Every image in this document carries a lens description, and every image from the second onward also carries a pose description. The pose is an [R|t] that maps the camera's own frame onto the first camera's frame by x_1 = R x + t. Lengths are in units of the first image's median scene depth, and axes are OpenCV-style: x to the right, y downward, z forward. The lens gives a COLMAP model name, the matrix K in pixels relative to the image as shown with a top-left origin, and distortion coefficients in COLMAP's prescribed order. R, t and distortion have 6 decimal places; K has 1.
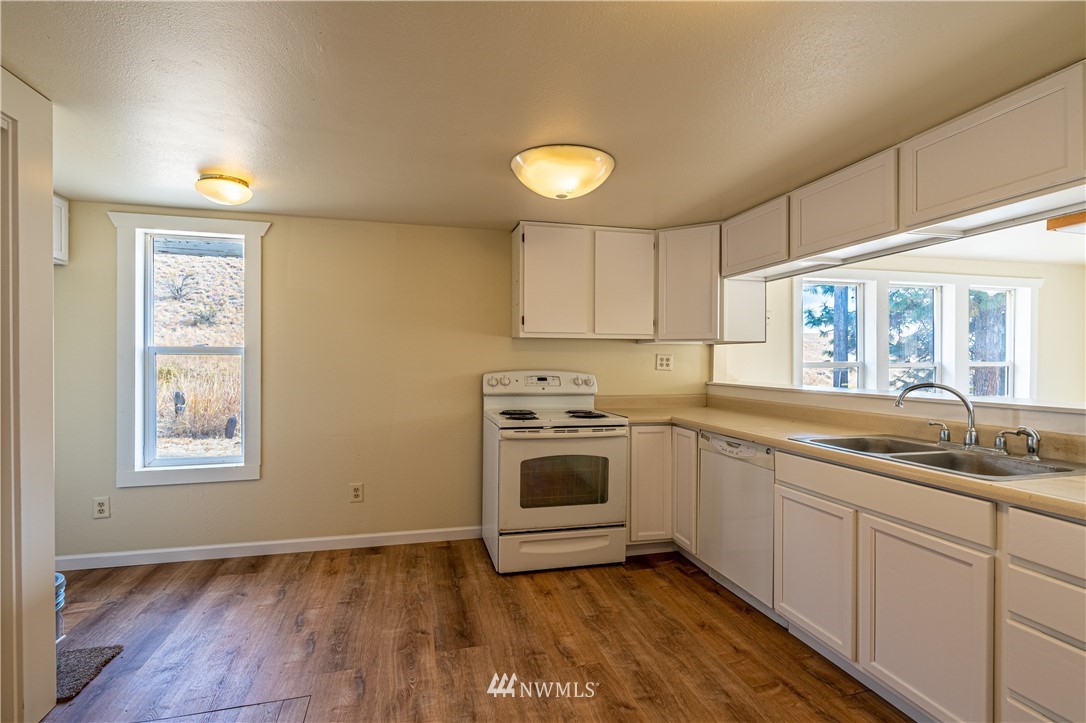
lens RADIAL K [[526.9, 0, 538.4], [0, 526.9, 361.7], [0, 0, 1]] dist [-0.002934, 0.002427]
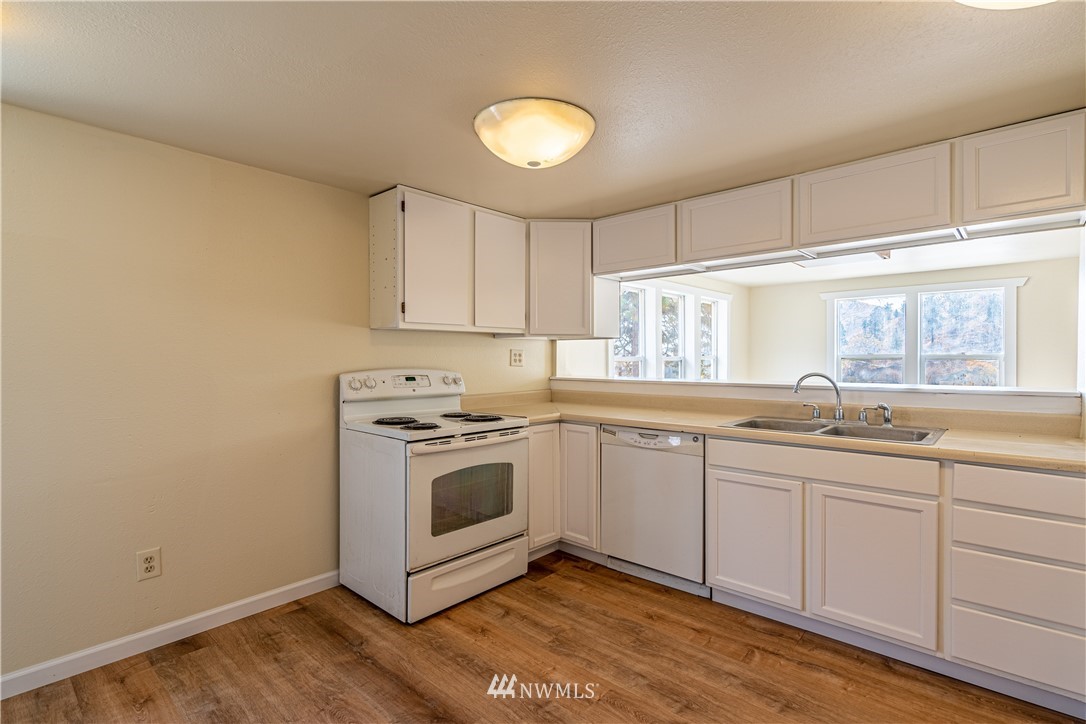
lens RADIAL K [[526.9, 0, 542.6], [0, 526.9, 362.9], [0, 0, 1]] dist [-0.002934, 0.002427]
pose [[0.829595, -0.012814, 0.558219, -0.345726], [0.007073, 0.999898, 0.012441, -0.001778], [-0.558321, -0.006373, 0.829600, 0.228309]]
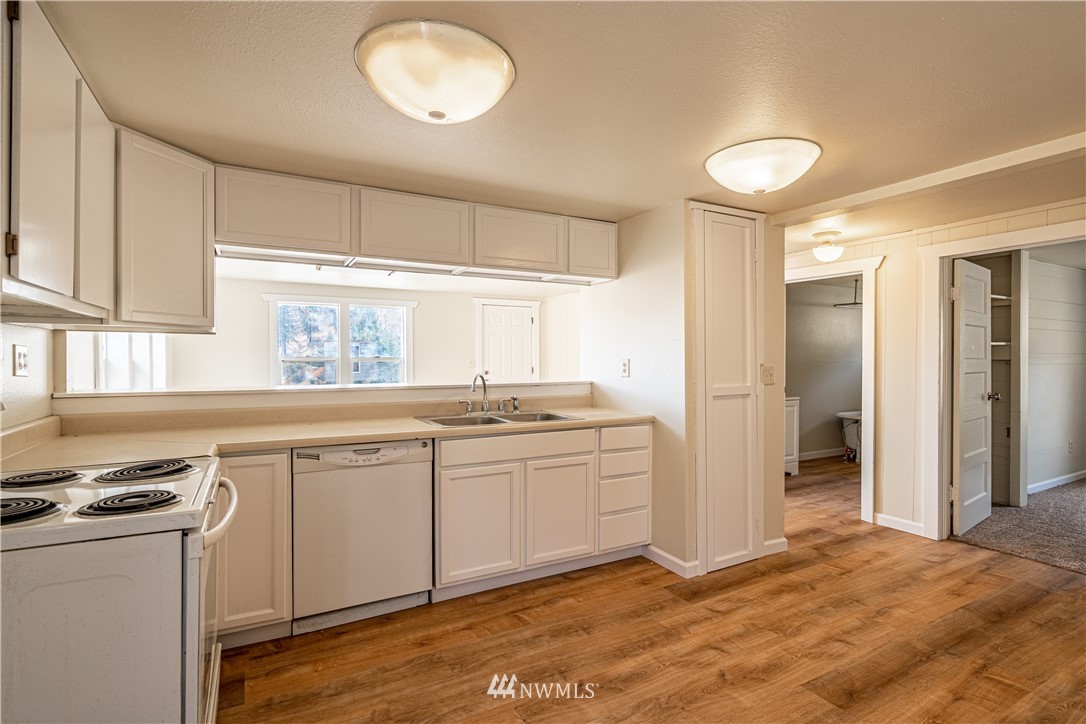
lens RADIAL K [[526.9, 0, 557.0], [0, 526.9, 363.3], [0, 0, 1]] dist [-0.002934, 0.002427]
pose [[-0.273207, -0.011860, 0.961882, -0.526572], [-0.002443, 0.999929, 0.011635, -0.004512], [-0.961952, 0.000829, -0.273217, 0.841858]]
